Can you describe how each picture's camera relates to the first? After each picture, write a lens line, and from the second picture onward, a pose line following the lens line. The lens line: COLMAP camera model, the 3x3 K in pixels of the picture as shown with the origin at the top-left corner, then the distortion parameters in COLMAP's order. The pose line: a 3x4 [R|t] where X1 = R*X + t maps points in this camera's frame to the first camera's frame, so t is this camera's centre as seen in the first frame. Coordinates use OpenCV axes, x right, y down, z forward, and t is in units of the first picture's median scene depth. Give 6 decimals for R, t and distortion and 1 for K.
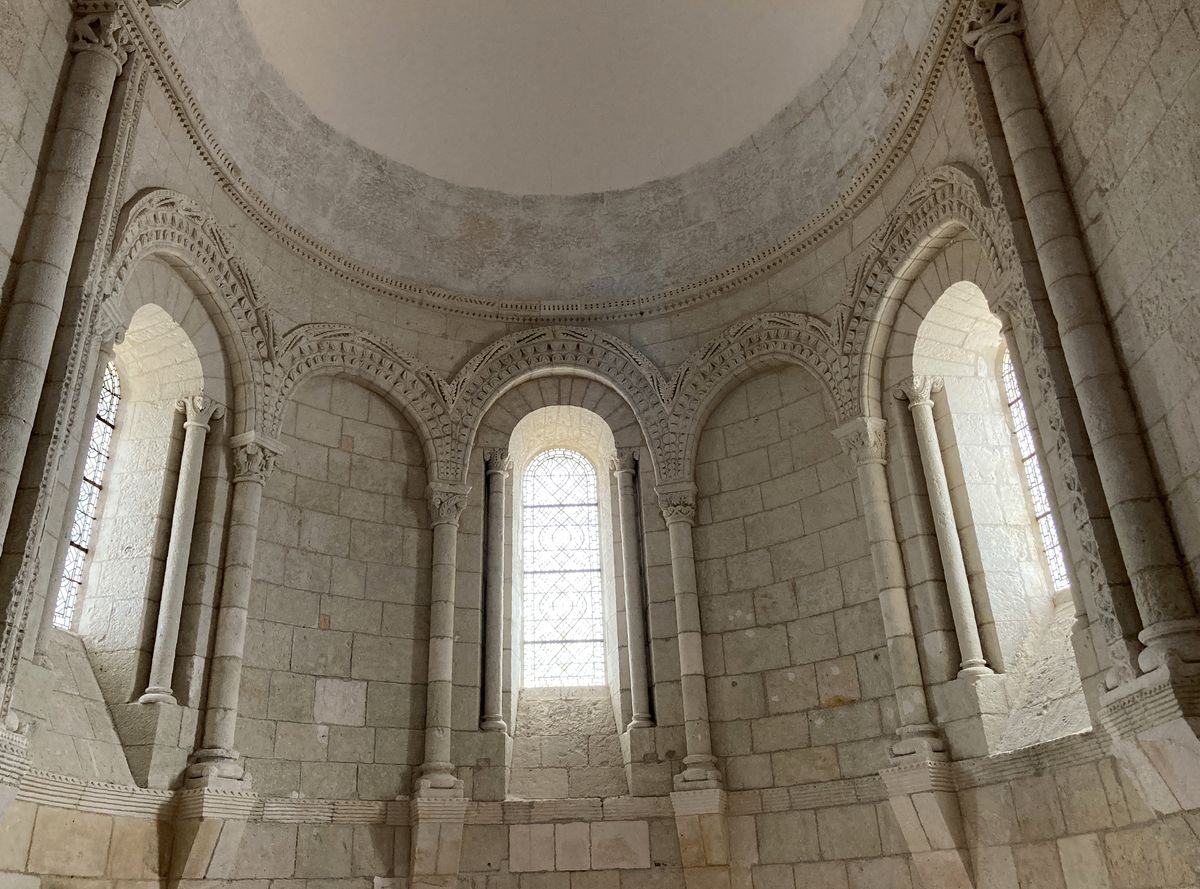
lens RADIAL K [[1012.2, 0, 594.4], [0, 1012.2, 439.4], [0, 0, 1]] dist [0.072615, -0.233589]
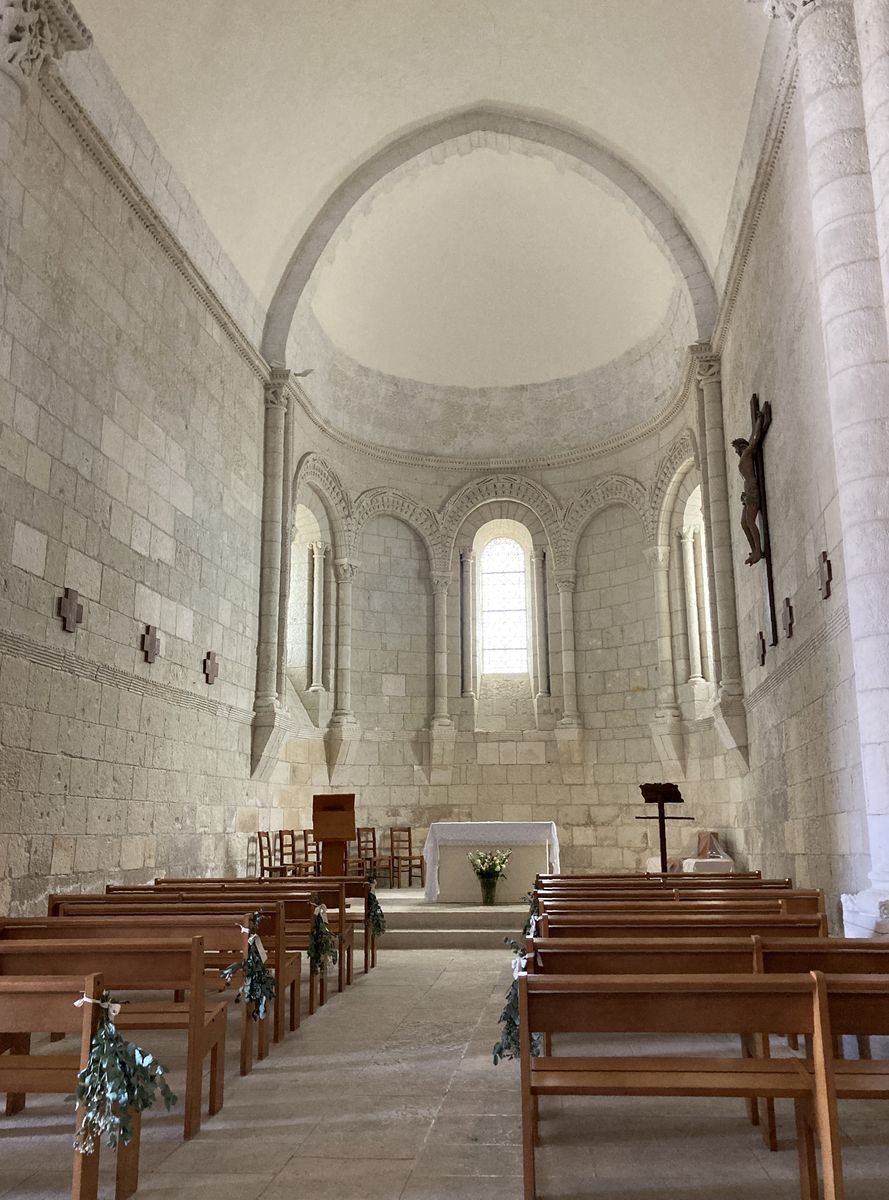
lens RADIAL K [[1012.2, 0, 444.5], [0, 1012.2, 600.0], [0, 0, 1]] dist [0.072615, -0.233589]
pose [[0.991905, 0.001353, -0.126978, 0.103919], [0.029217, 0.970685, 0.238574, -0.364378], [0.123578, -0.240353, 0.962787, -0.847630]]
